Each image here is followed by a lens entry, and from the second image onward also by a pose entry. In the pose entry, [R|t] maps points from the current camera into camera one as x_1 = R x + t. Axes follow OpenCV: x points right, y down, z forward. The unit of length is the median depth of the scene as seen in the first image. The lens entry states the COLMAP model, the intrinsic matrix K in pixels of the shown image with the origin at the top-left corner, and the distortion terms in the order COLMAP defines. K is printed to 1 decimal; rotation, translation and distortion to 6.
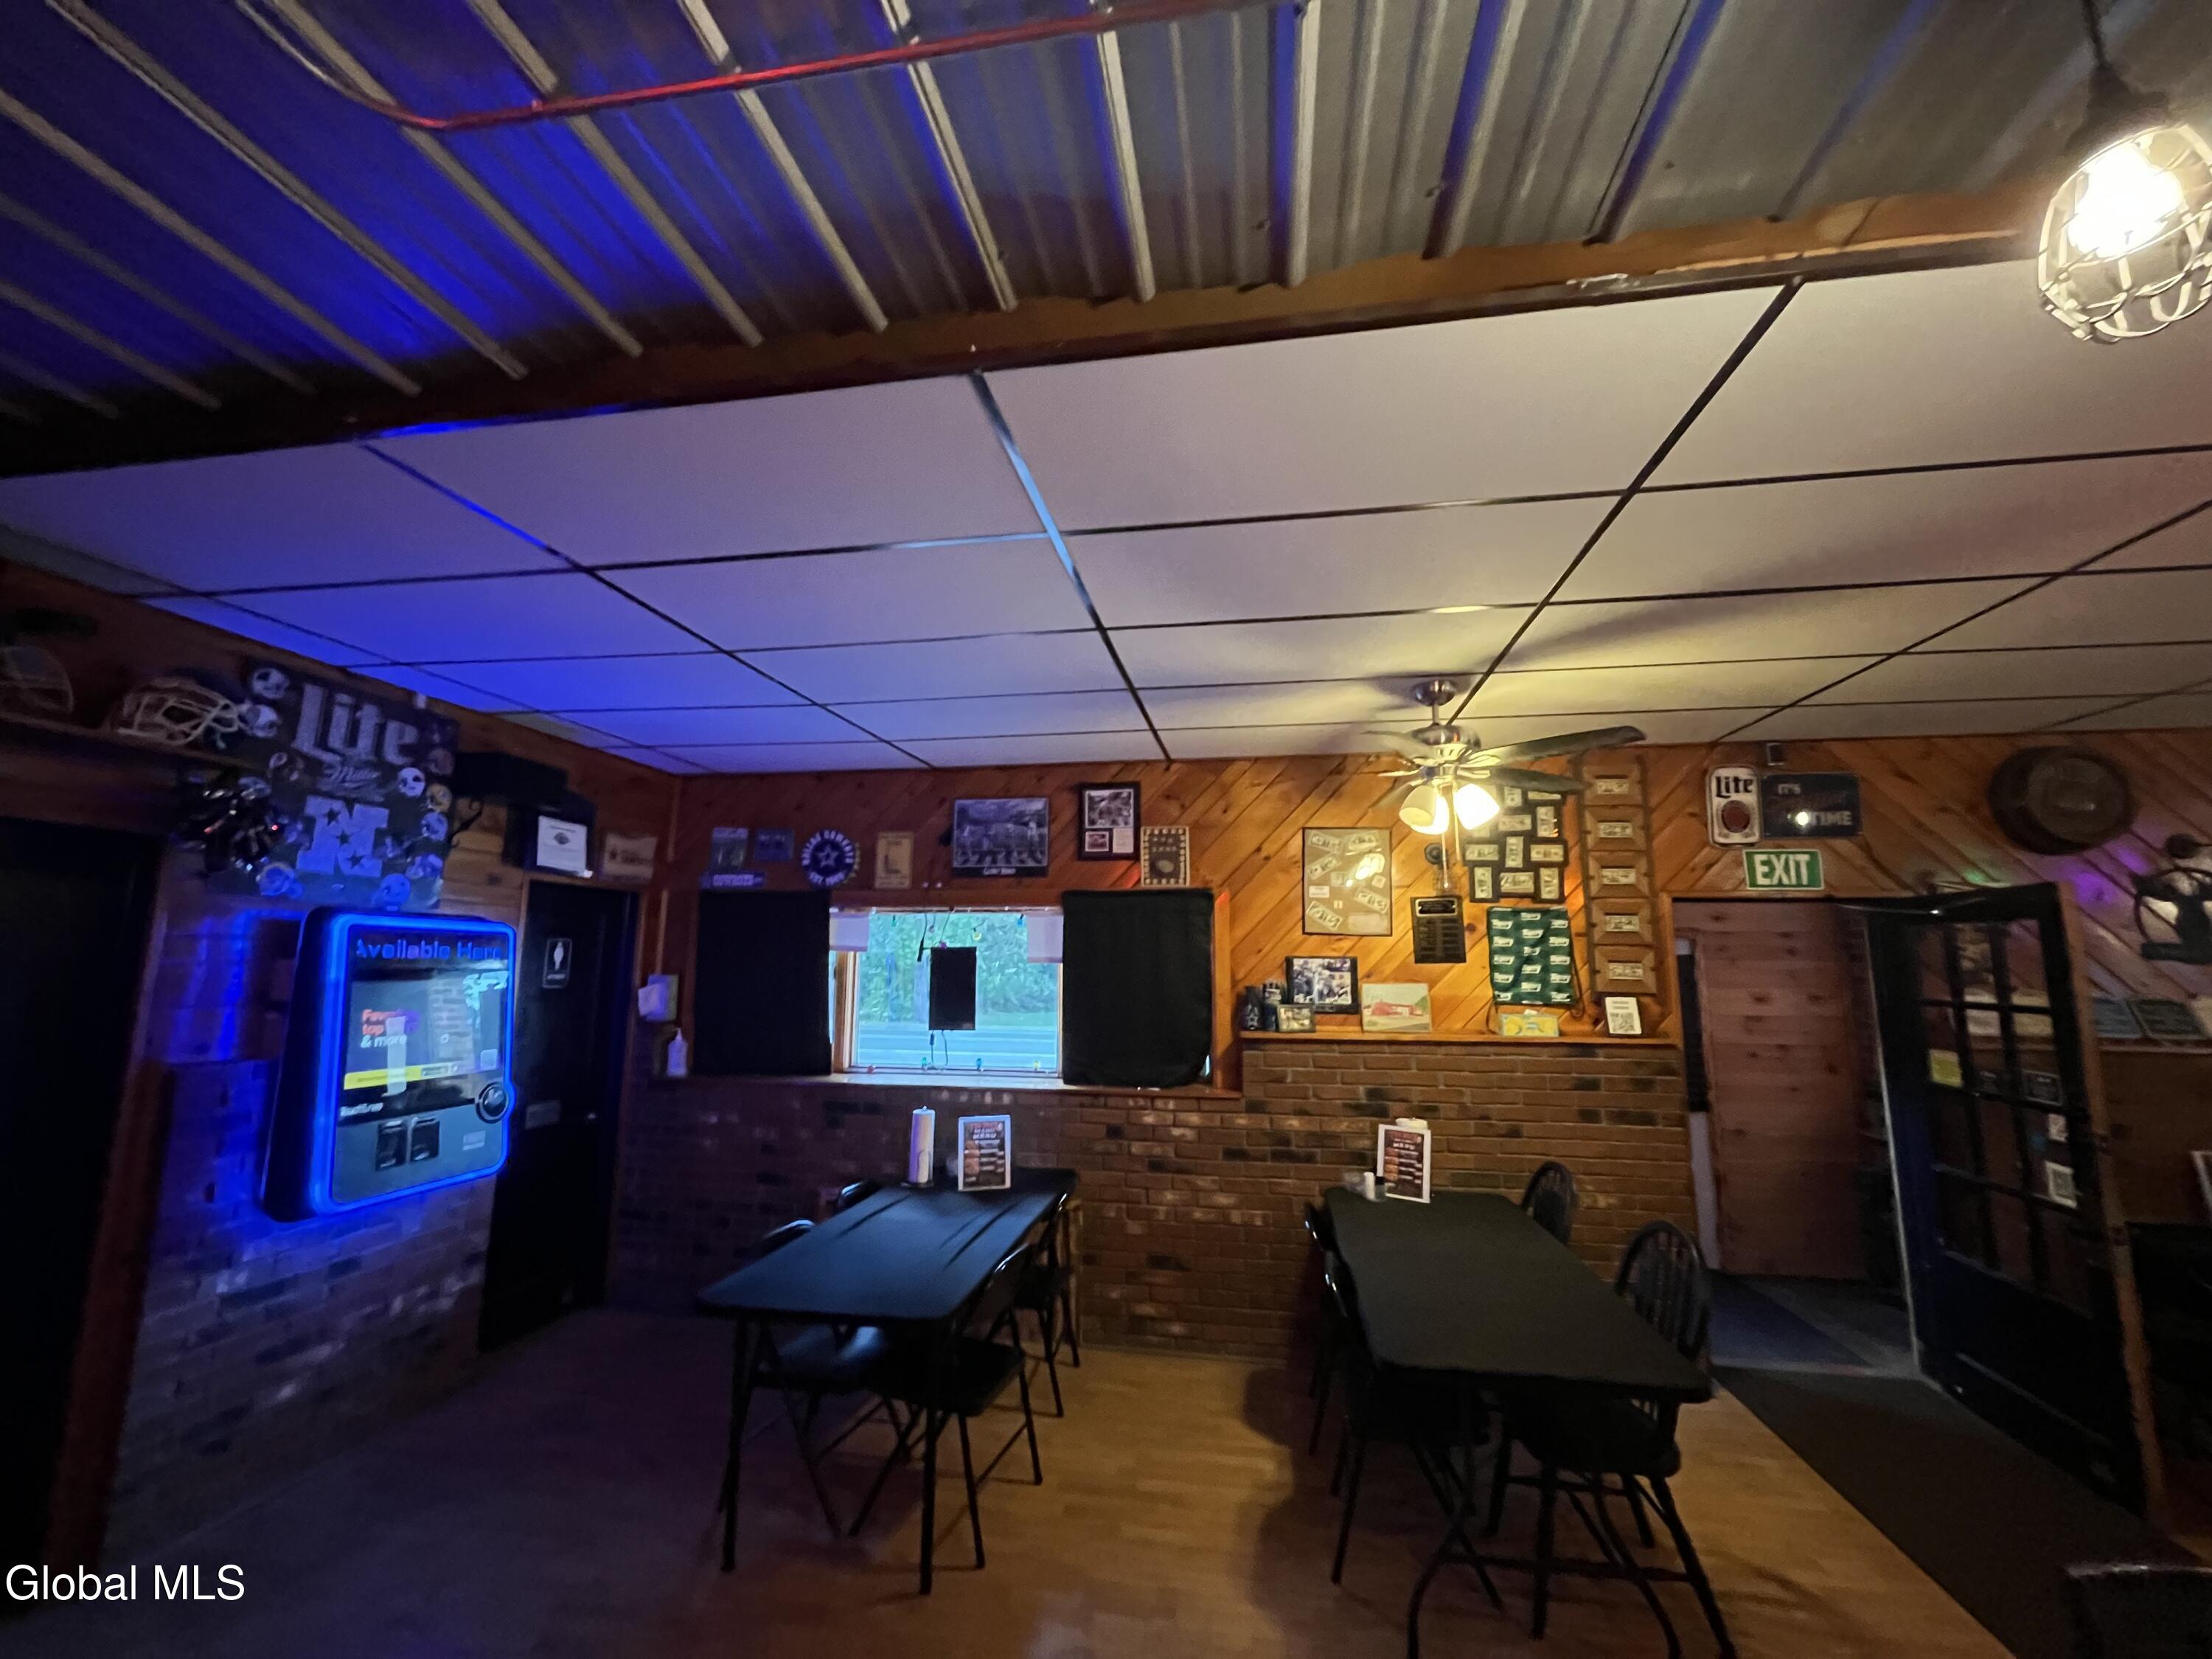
lens RADIAL K [[894.7, 0, 1108.7], [0, 894.7, 830.0], [0, 0, 1]] dist [-0.002225, 0.000015]
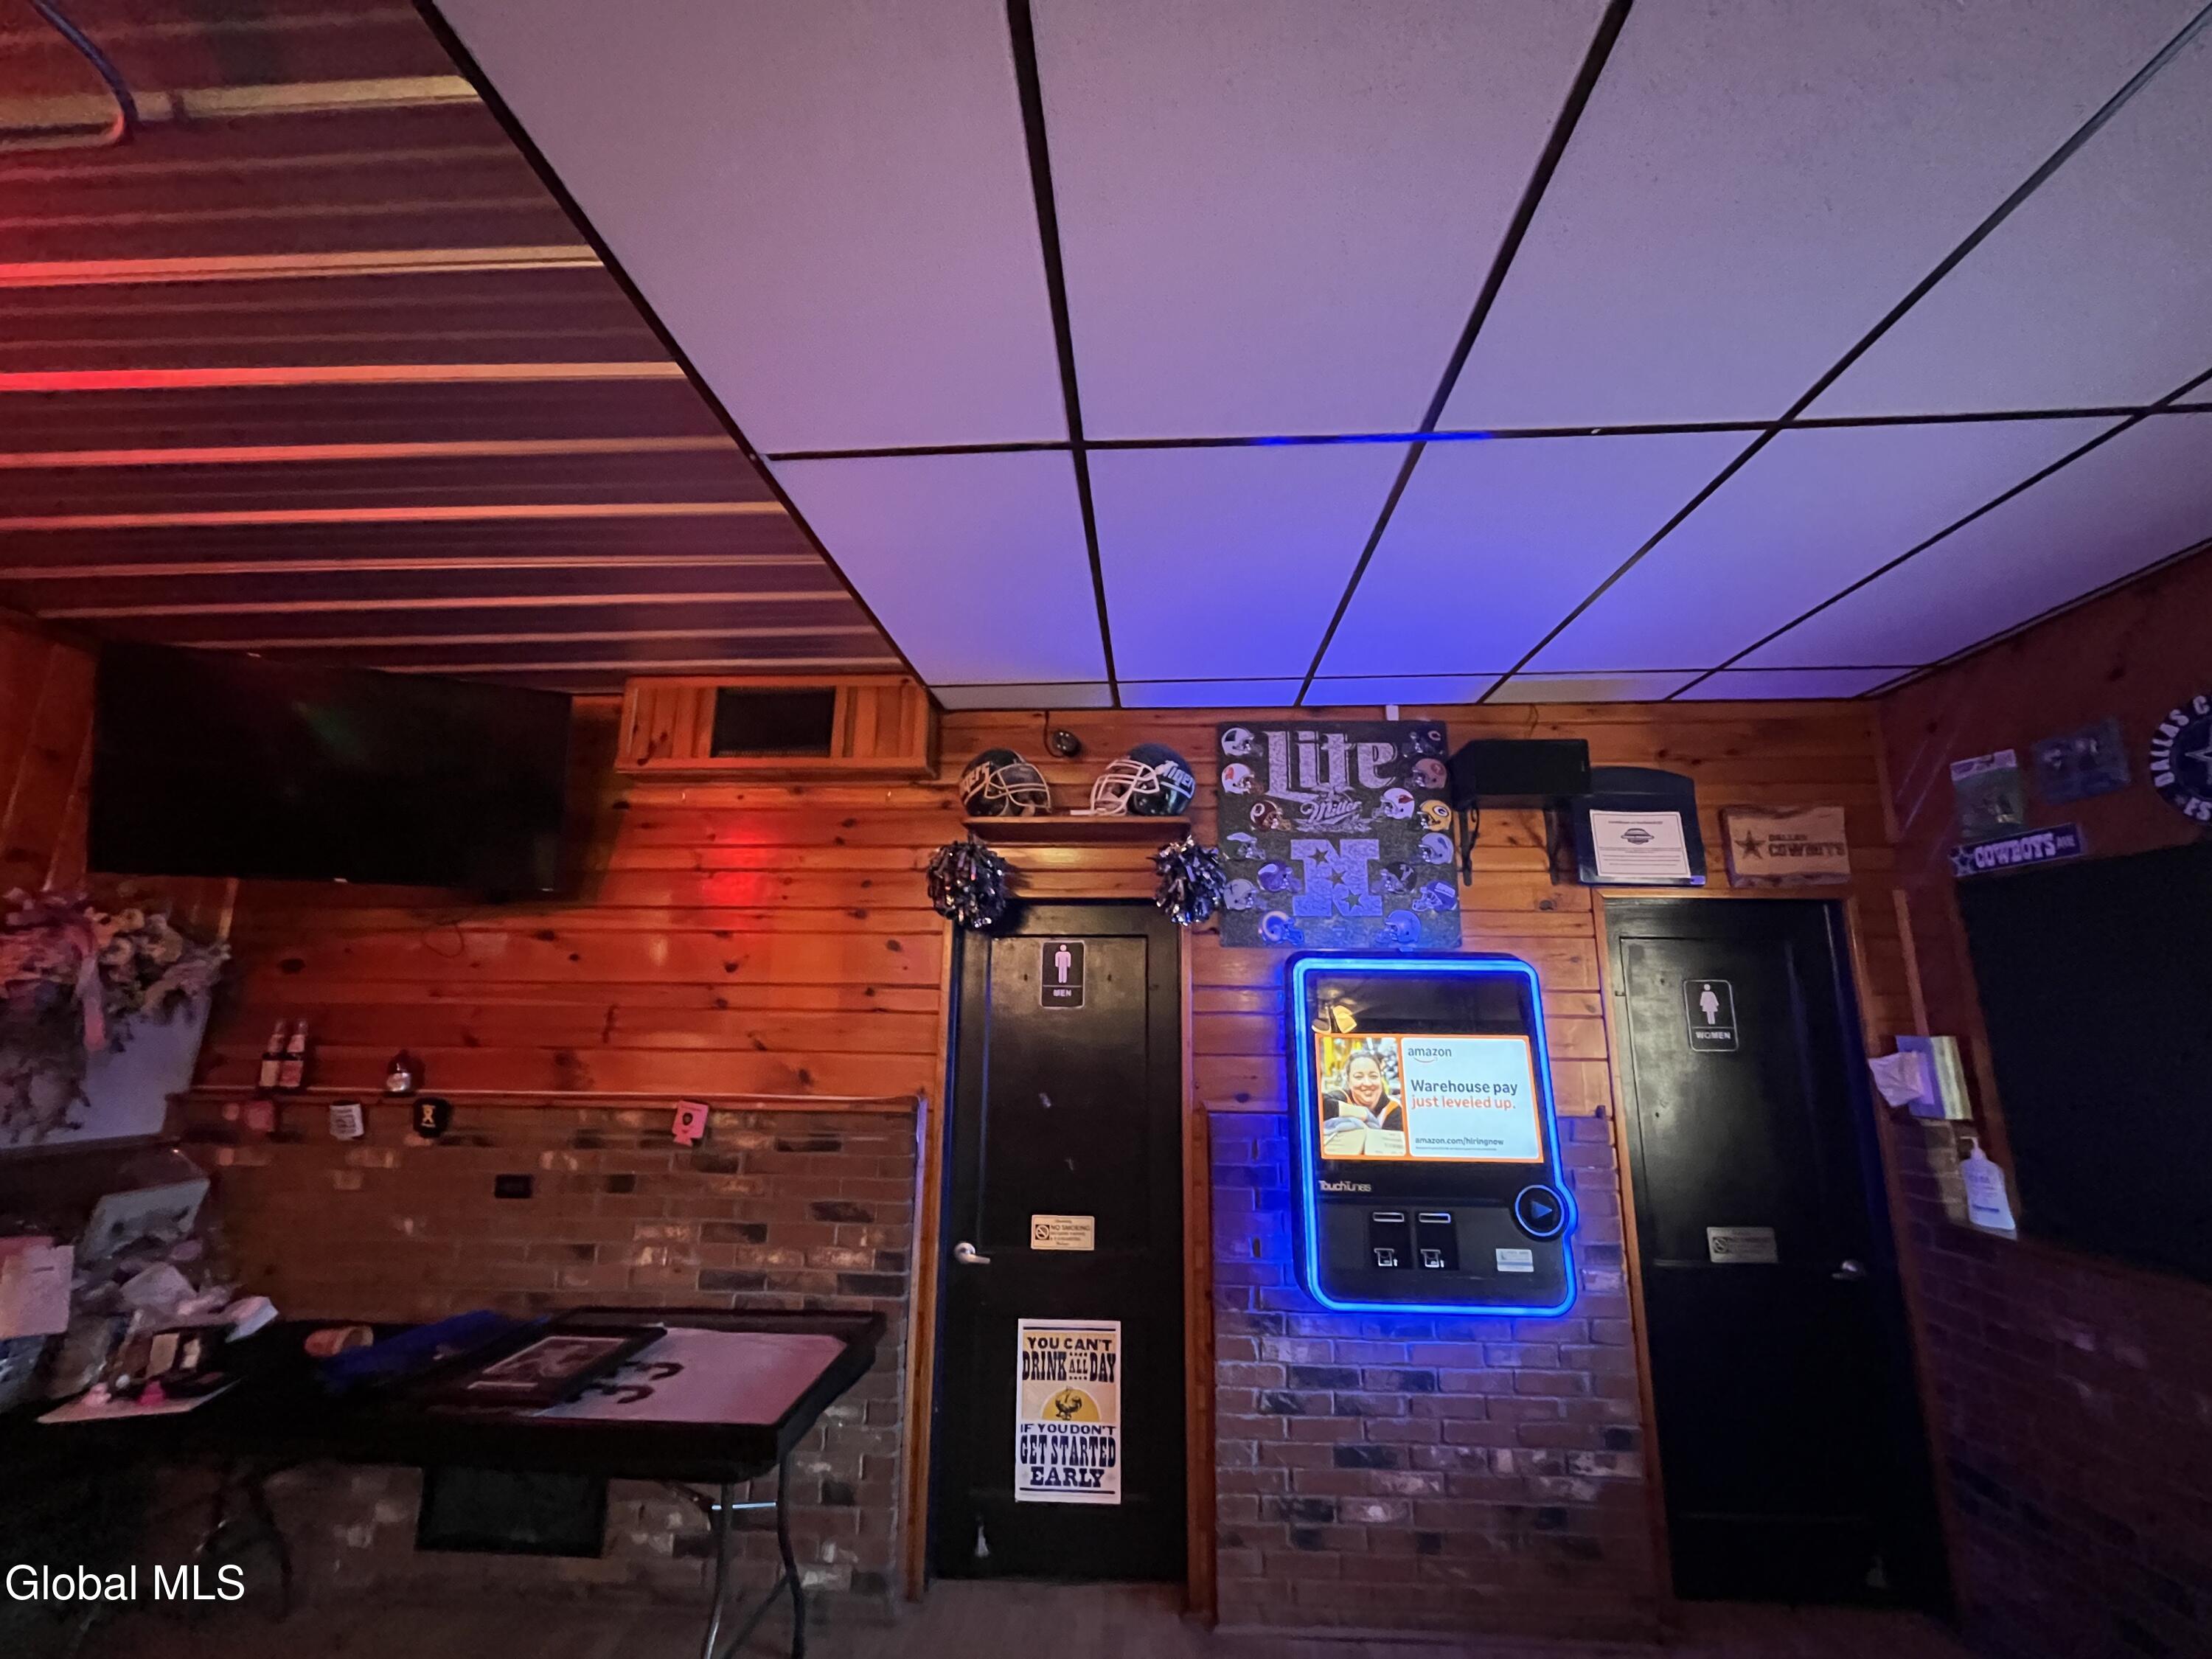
lens RADIAL K [[894.7, 0, 1105.2], [0, 894.7, 823.1], [0, 0, 1]] dist [-0.002225, 0.000015]
pose [[0.117689, -0.214159, -0.969683, 0.026008], [0.141884, 0.970077, -0.197026, 0.085026], [0.982862, -0.114395, 0.144553, 0.523770]]
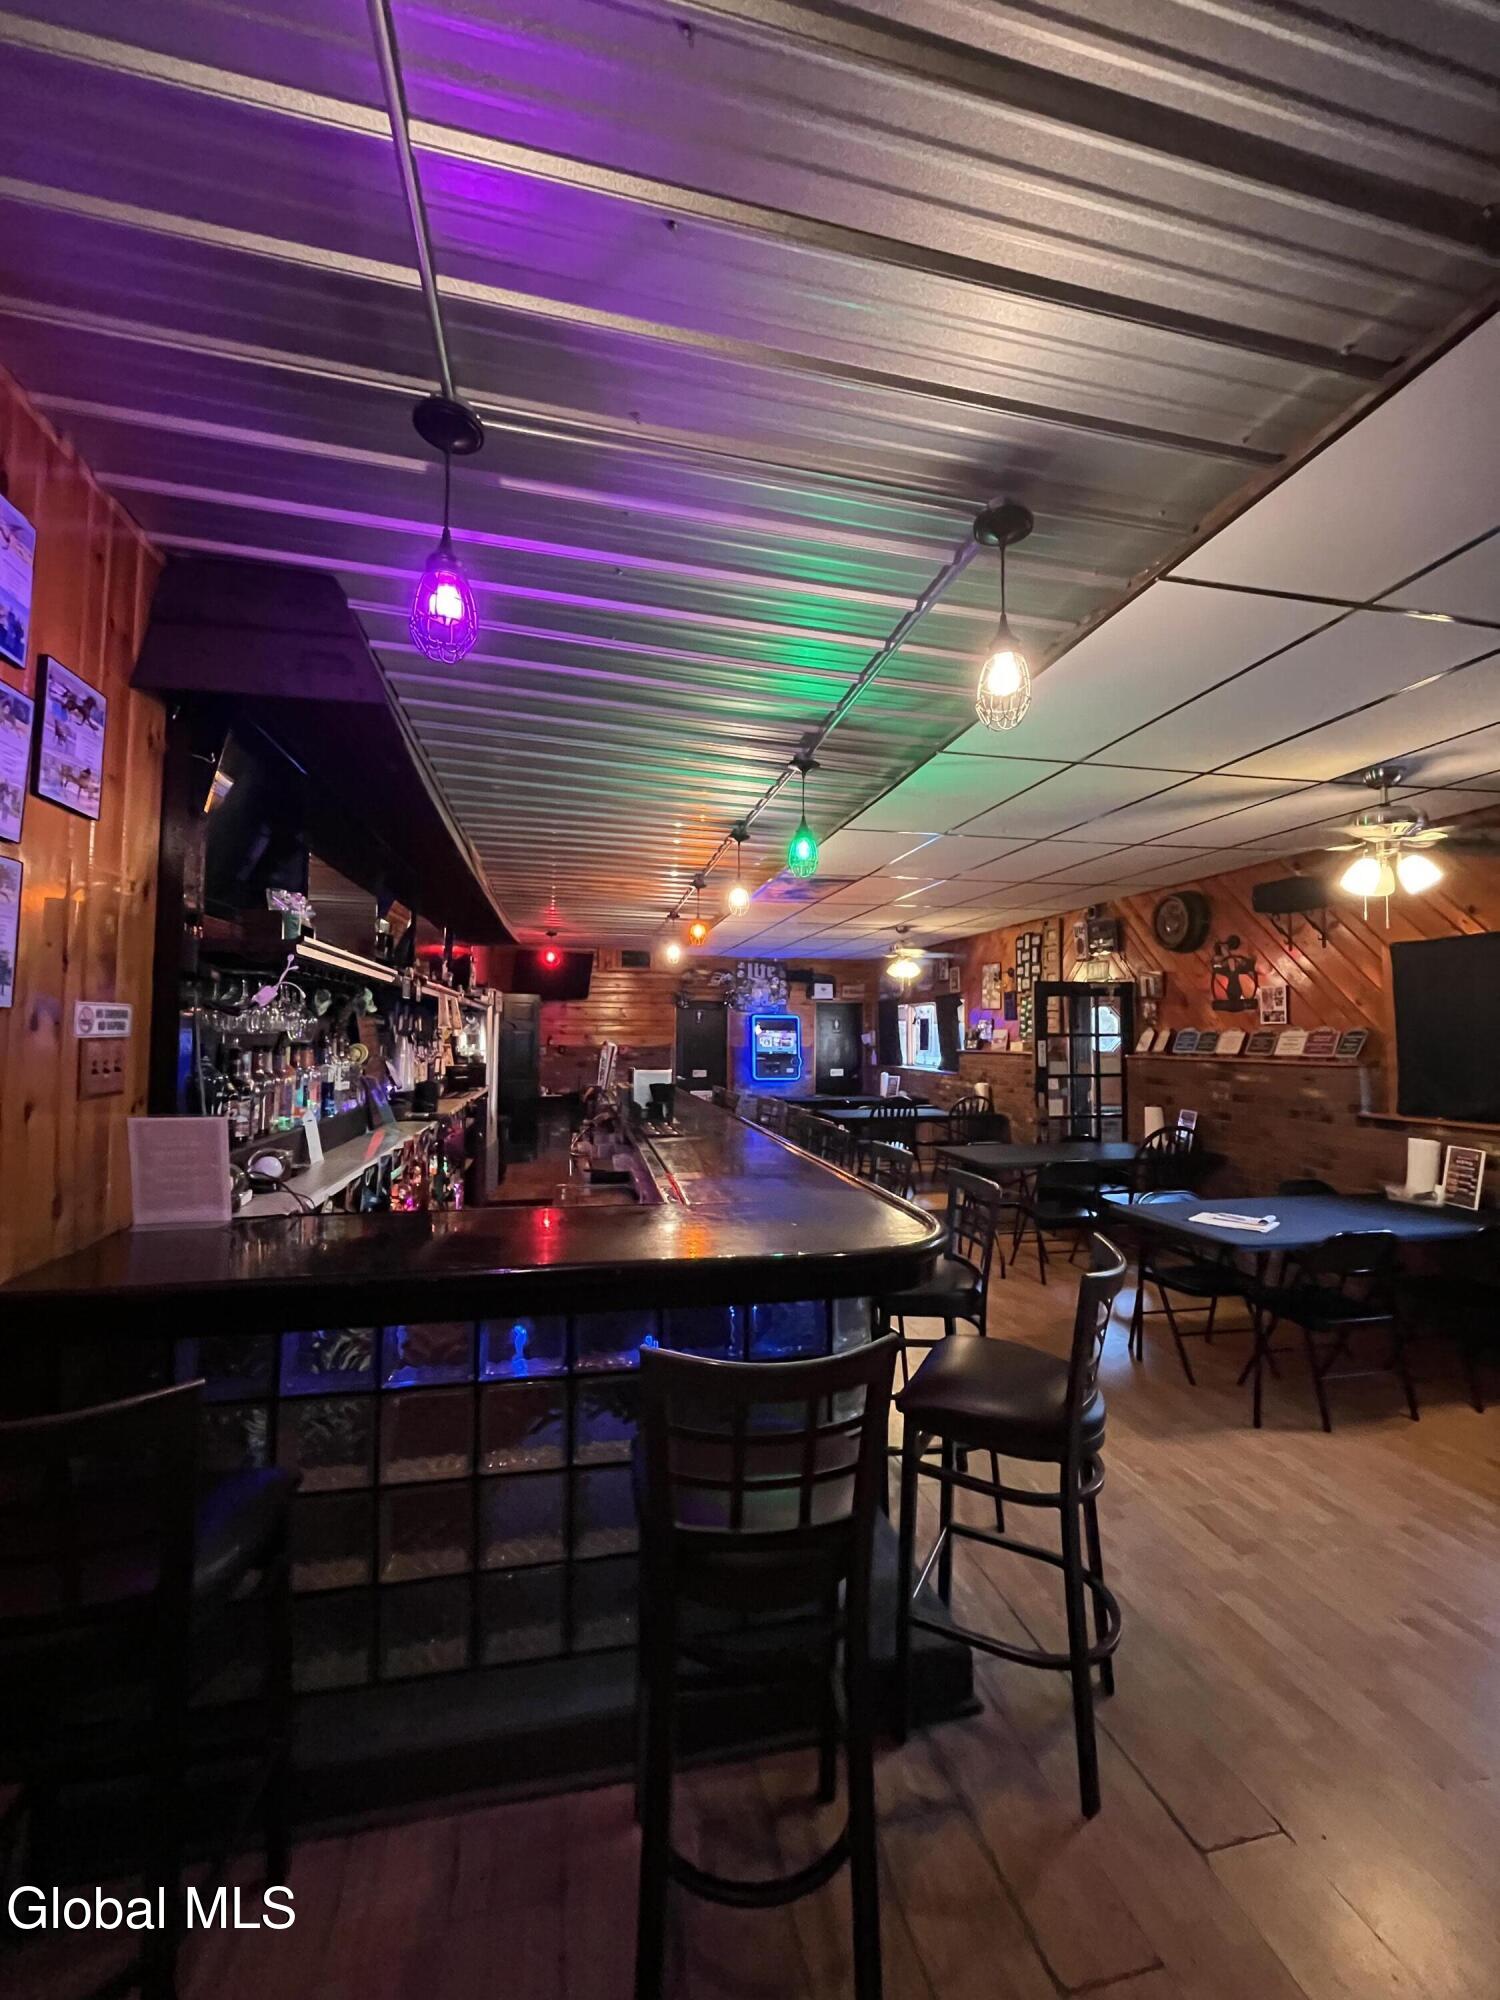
lens RADIAL K [[809.0, 0, 753.7], [0, 809.0, 996.1], [0, 0, 1]] dist [-0.002225, 0.000015]
pose [[0.377130, -0.049812, -0.924820, 2.200426], [0.137606, 0.990483, 0.002766, -0.009626], [0.915881, -0.128304, 0.380396, -0.401993]]
